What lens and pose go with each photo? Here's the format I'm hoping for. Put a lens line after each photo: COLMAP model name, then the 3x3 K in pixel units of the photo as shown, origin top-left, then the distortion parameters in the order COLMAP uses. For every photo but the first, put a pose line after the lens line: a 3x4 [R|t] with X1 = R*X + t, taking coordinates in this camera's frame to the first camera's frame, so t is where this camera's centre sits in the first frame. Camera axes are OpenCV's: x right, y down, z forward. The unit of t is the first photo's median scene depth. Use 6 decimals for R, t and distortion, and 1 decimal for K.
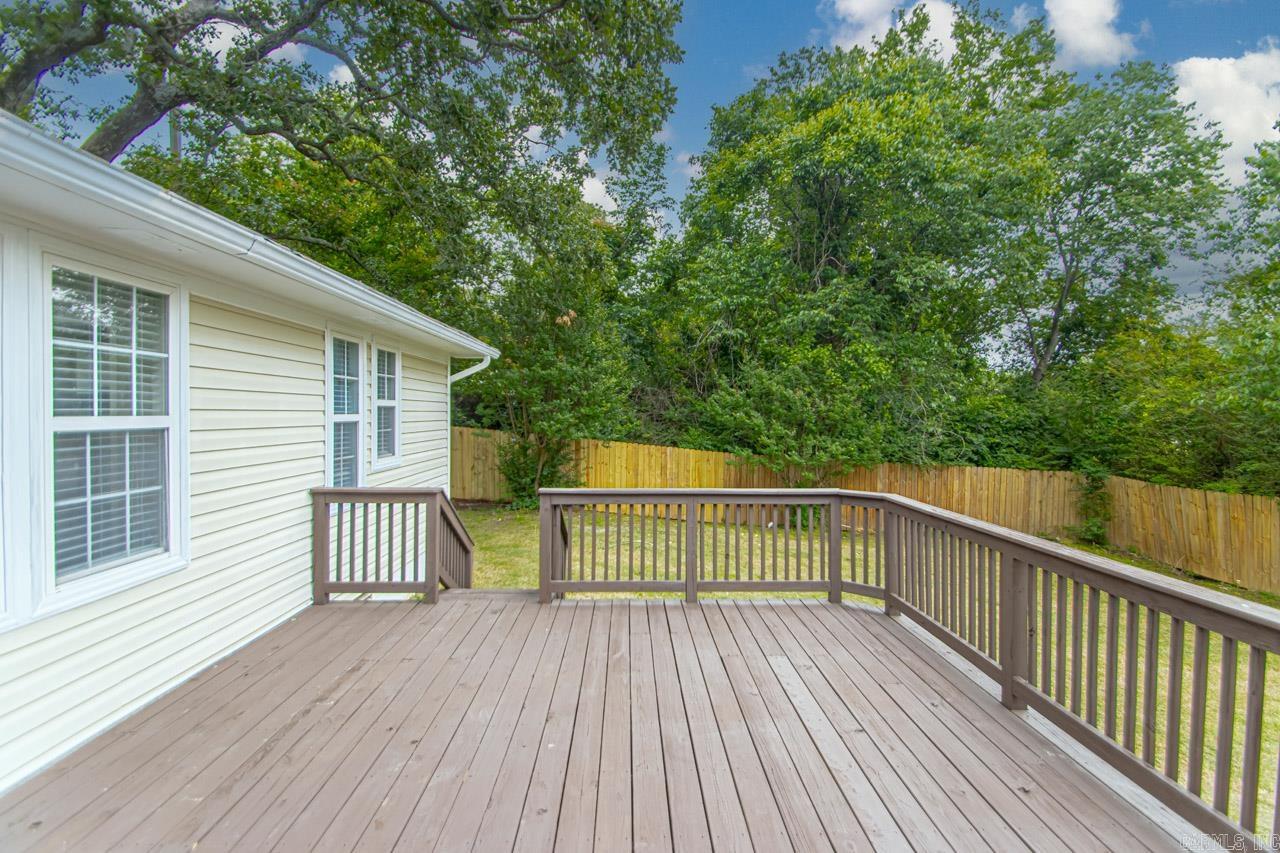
lens RADIAL K [[589.1, 0, 649.6], [0, 589.1, 430.5], [0, 0, 1]] dist [0.025420, -0.024190]
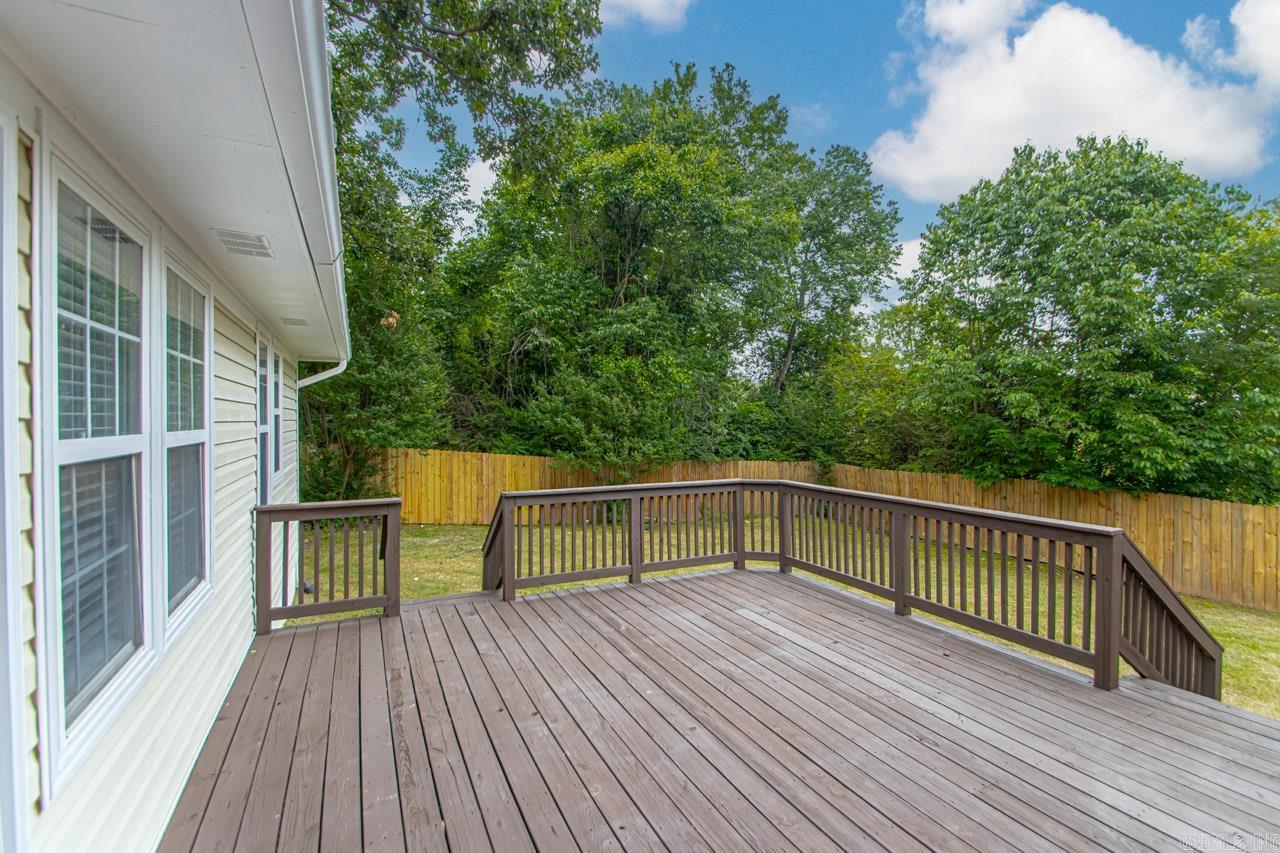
lens RADIAL K [[589.1, 0, 649.6], [0, 589.1, 430.5], [0, 0, 1]] dist [0.025420, -0.024190]
pose [[0.914441, -0.018656, 0.404288, -0.128216], [0.021483, 0.999766, -0.002457, -0.001569], [-0.404148, 0.010932, 0.914628, -0.025646]]
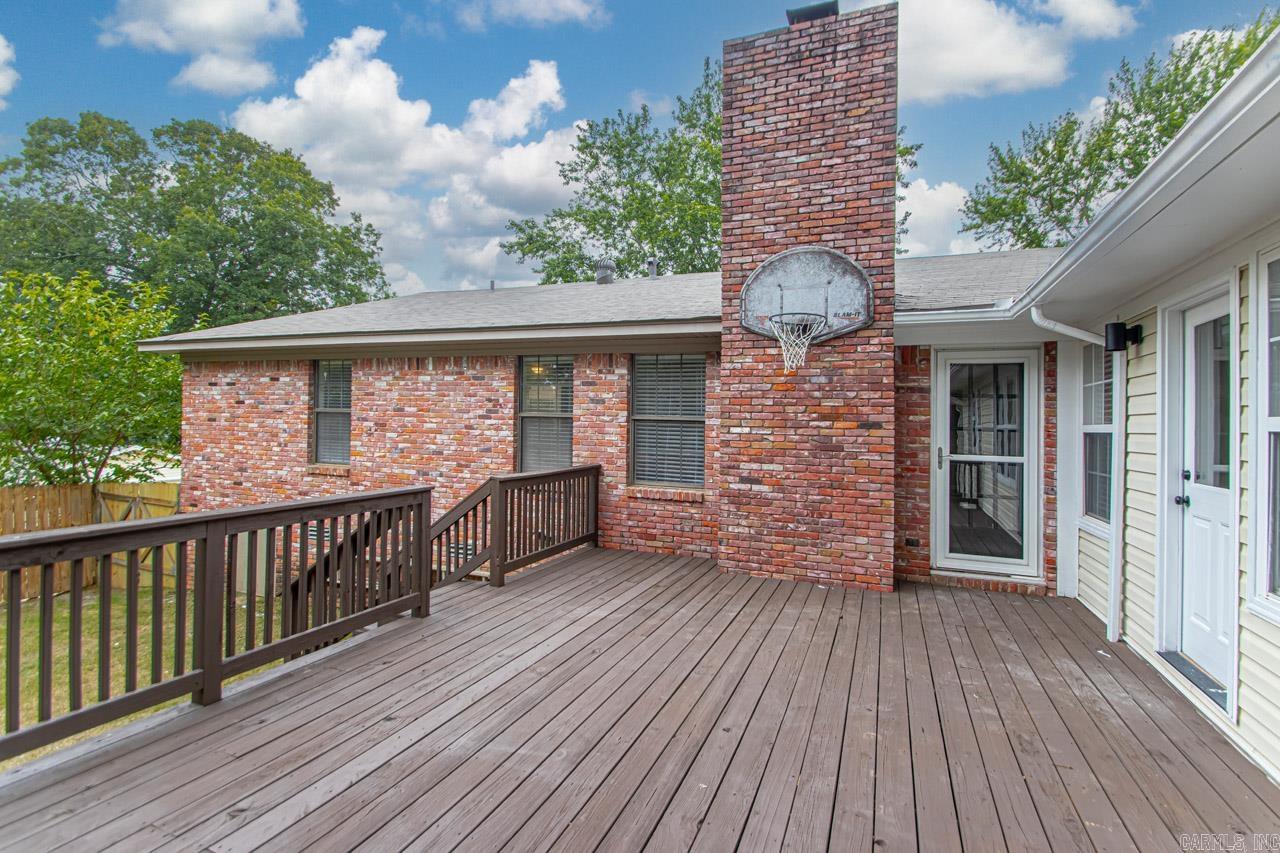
lens RADIAL K [[605.9, 0, 644.1], [0, 605.9, 419.6], [0, 0, 1]] dist [0.022351, -0.021776]
pose [[-0.911245, -0.031951, 0.410624, -0.084456], [-0.022408, 0.999356, 0.028034, -0.002354], [-0.411255, 0.016345, -0.911374, 0.356964]]
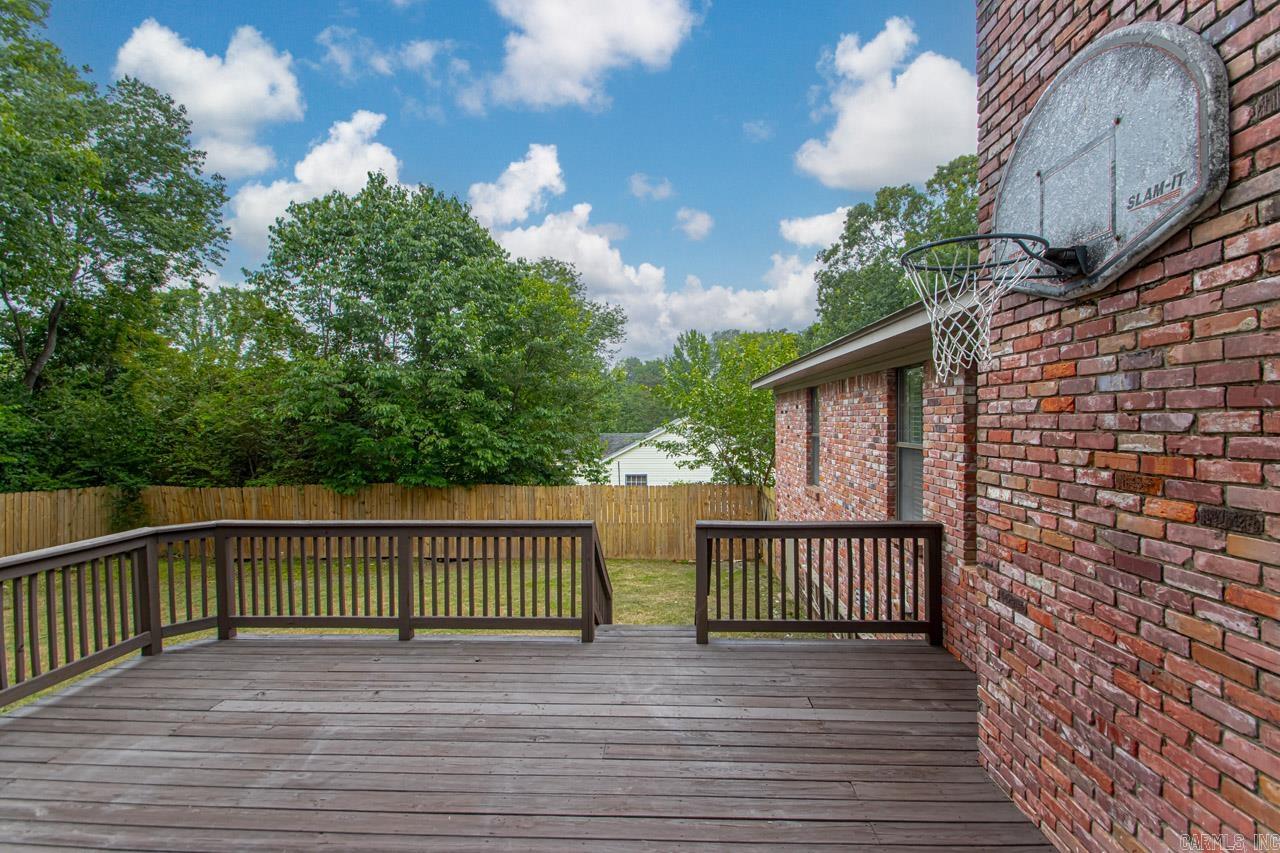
lens RADIAL K [[594.1, 0, 645.5], [0, 594.1, 432.8], [0, 0, 1]] dist [0.020825, -0.020689]
pose [[0.083437, -0.034514, 0.995915, -0.180965], [0.036869, 0.998823, 0.031526, -0.015941], [-0.995831, 0.034088, 0.084611, 0.059839]]
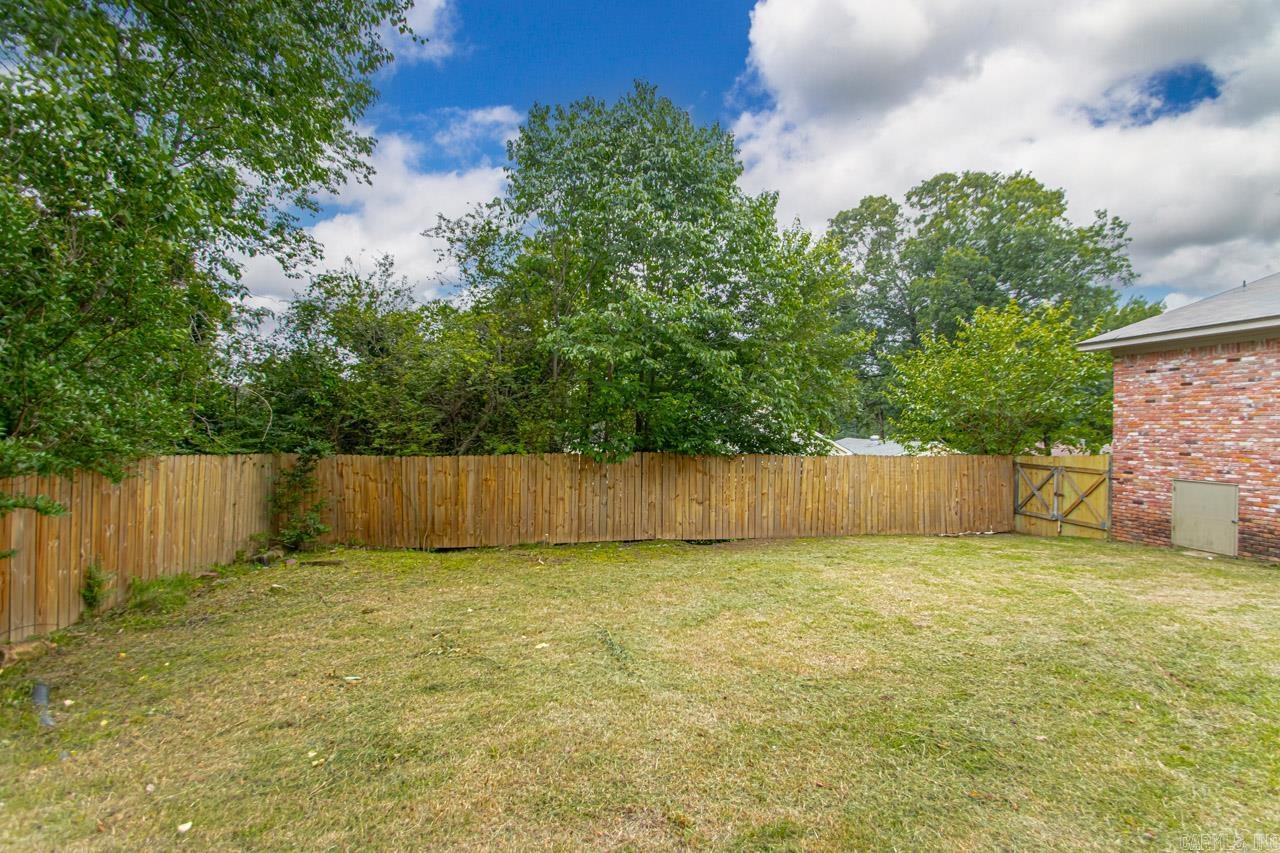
lens RADIAL K [[594.1, 0, 645.5], [0, 594.1, 432.8], [0, 0, 1]] dist [0.020825, -0.020689]
pose [[-0.152315, -0.026293, 0.987982, -0.051602], [0.017192, 0.999424, 0.029248, 0.033868], [-0.988183, 0.021441, -0.151775, 0.710074]]
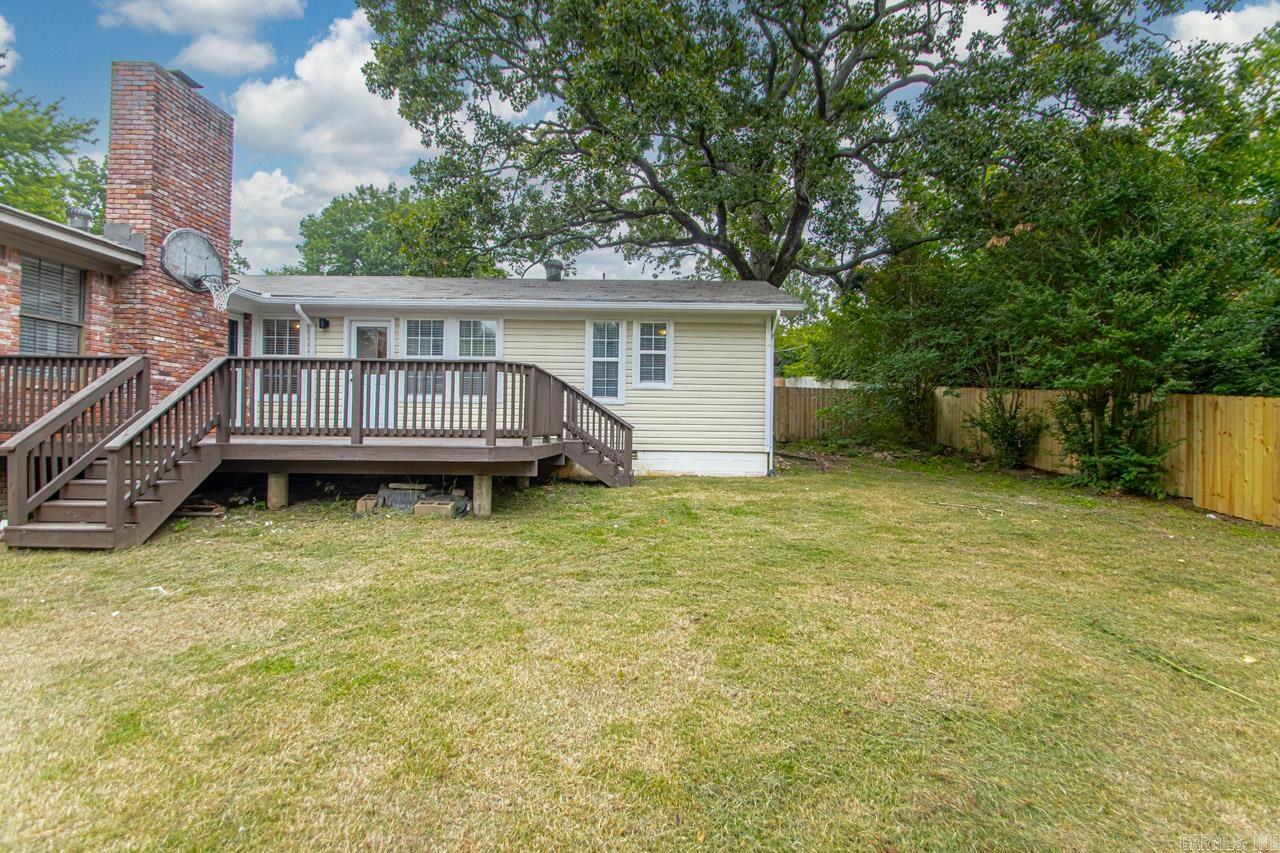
lens RADIAL K [[595.6, 0, 648.6], [0, 595.6, 420.5], [0, 0, 1]] dist [0.023062, -0.021149]
pose [[-0.045418, -0.023849, -0.998683, 0.581101], [-0.044666, 0.998764, -0.021820, 0.085415], [0.997969, 0.043616, -0.046428, 0.466266]]
